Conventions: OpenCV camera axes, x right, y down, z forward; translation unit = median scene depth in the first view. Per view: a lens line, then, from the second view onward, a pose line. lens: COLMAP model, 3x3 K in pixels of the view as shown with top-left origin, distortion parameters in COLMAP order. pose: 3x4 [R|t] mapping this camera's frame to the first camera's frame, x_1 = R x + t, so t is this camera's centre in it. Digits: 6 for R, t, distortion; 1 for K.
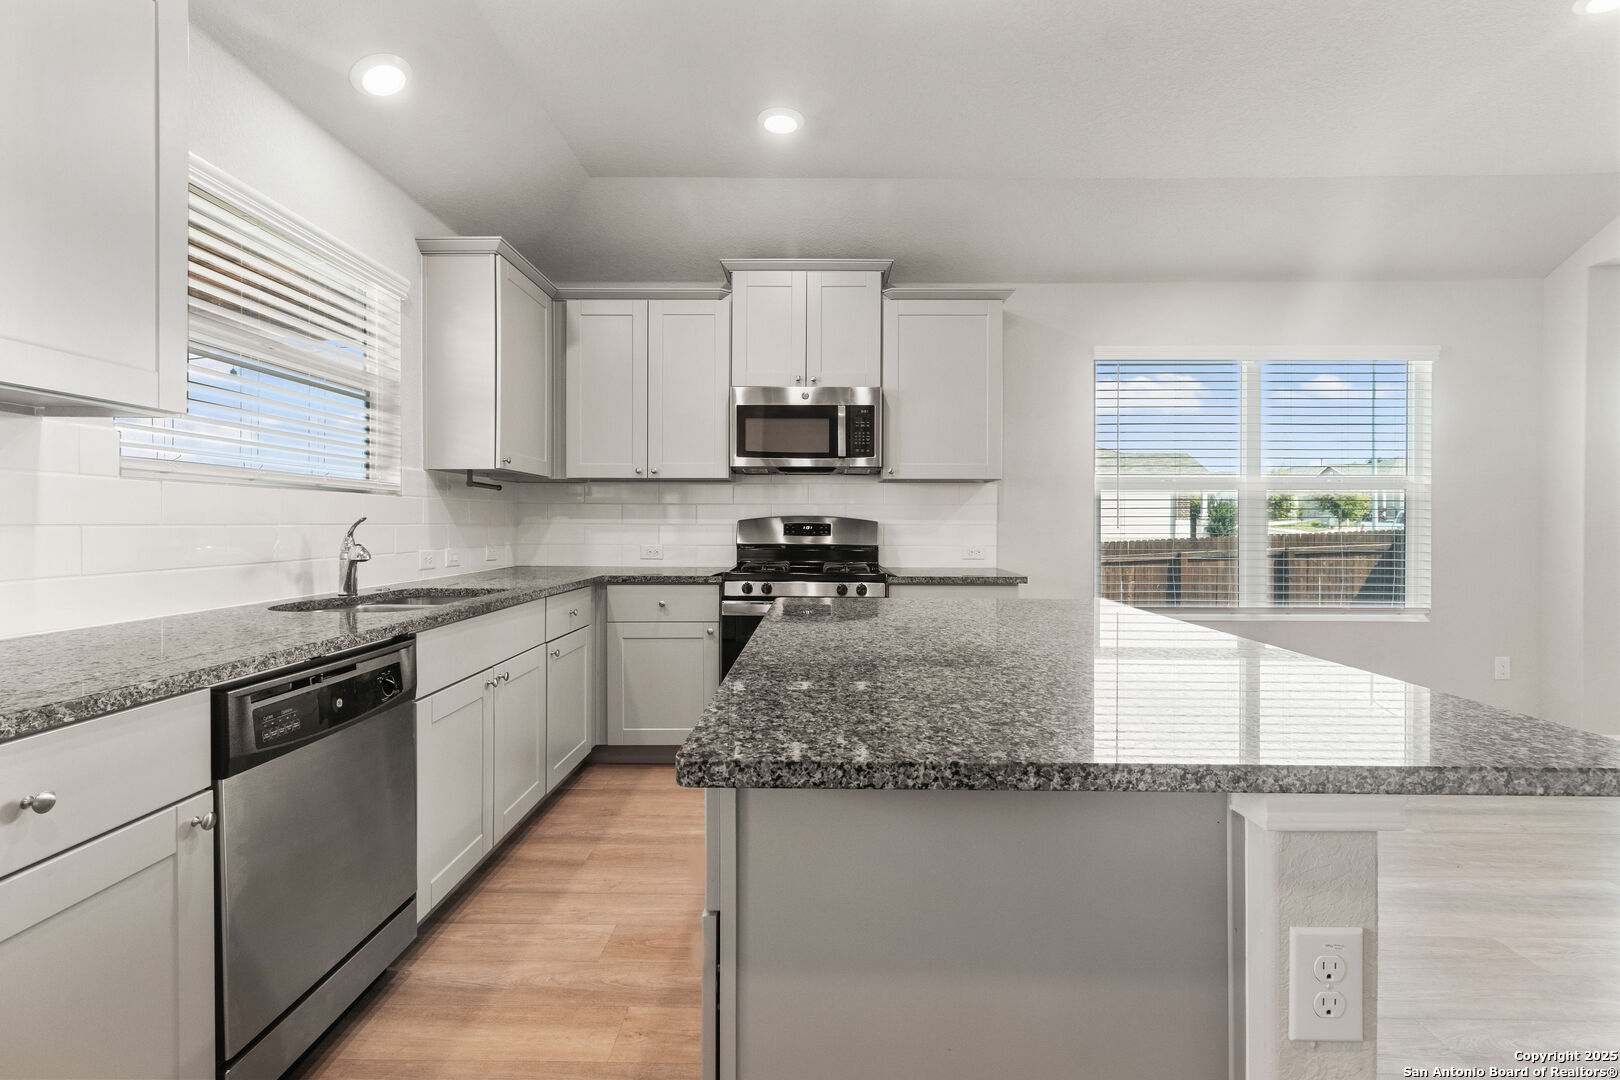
lens RADIAL K [[794.9, 0, 813.0], [0, 794.9, 534.6], [0, 0, 1]] dist [0.001646, 0.001979]
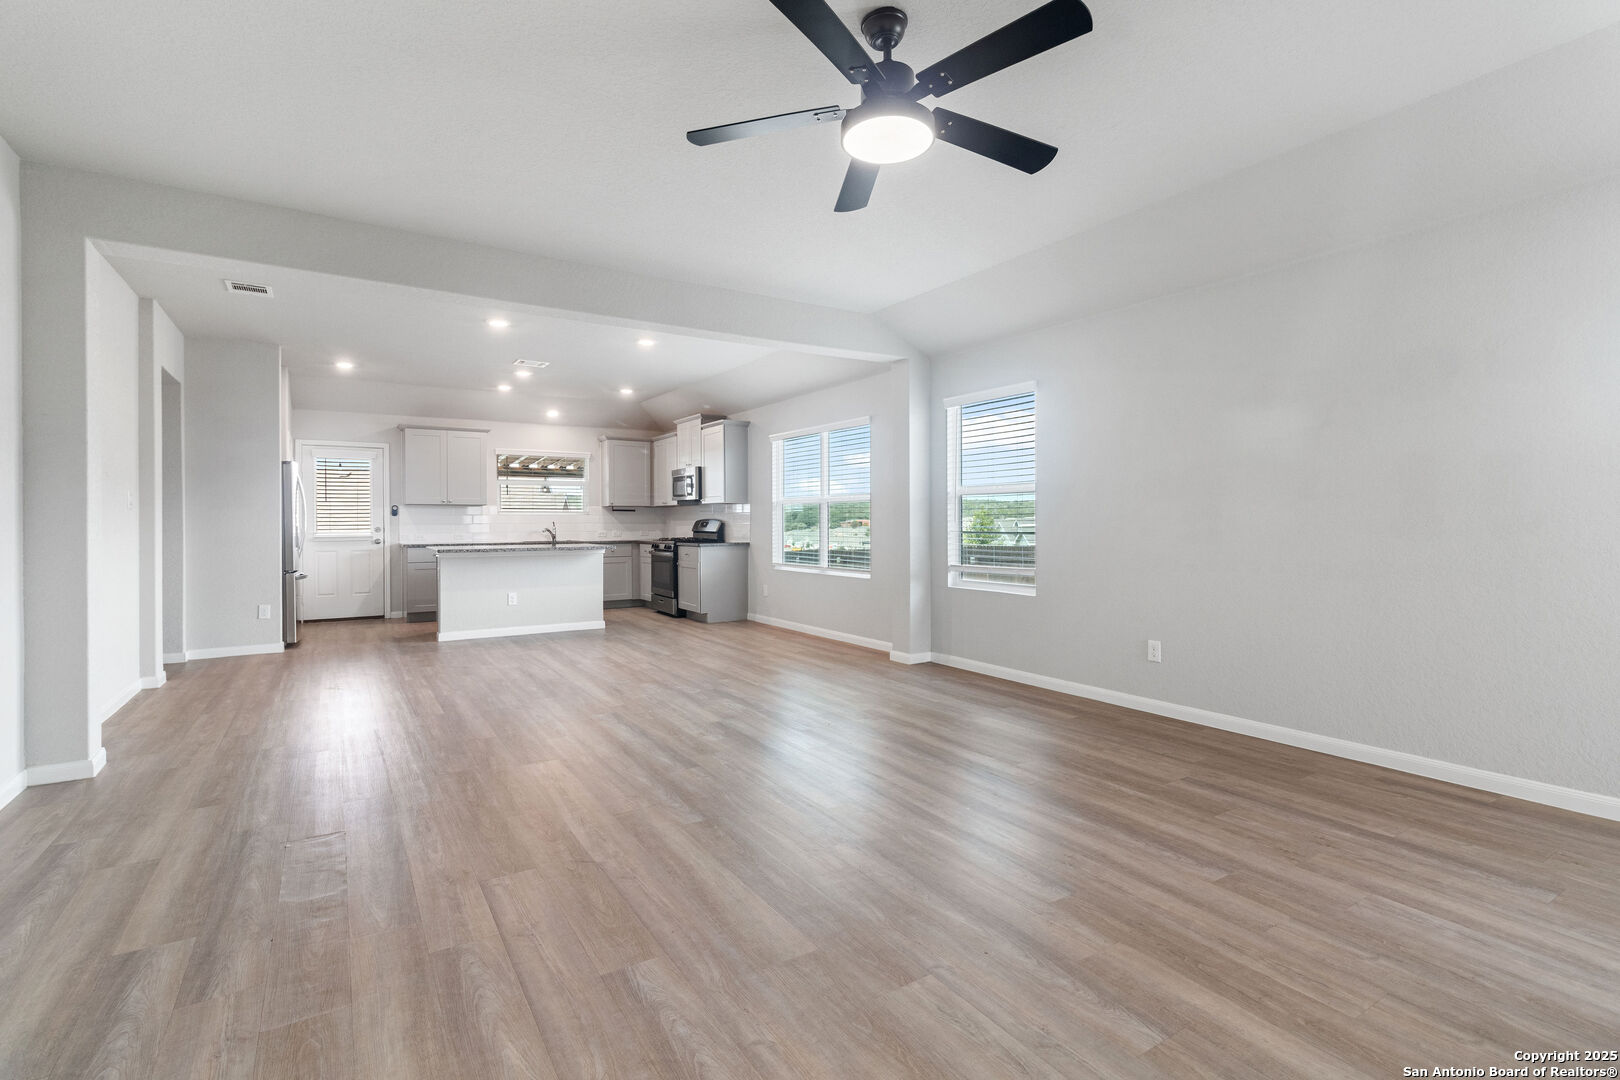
lens RADIAL K [[750.7, 0, 812.5], [0, 750.7, 535.0], [0, 0, 1]] dist [0.005511, -0.000188]
pose [[0.533775, 0.009802, -0.845570, 2.083846], [-0.006761, 0.999950, 0.007324, 0.005783], [0.845600, 0.001807, 0.533815, 0.068146]]
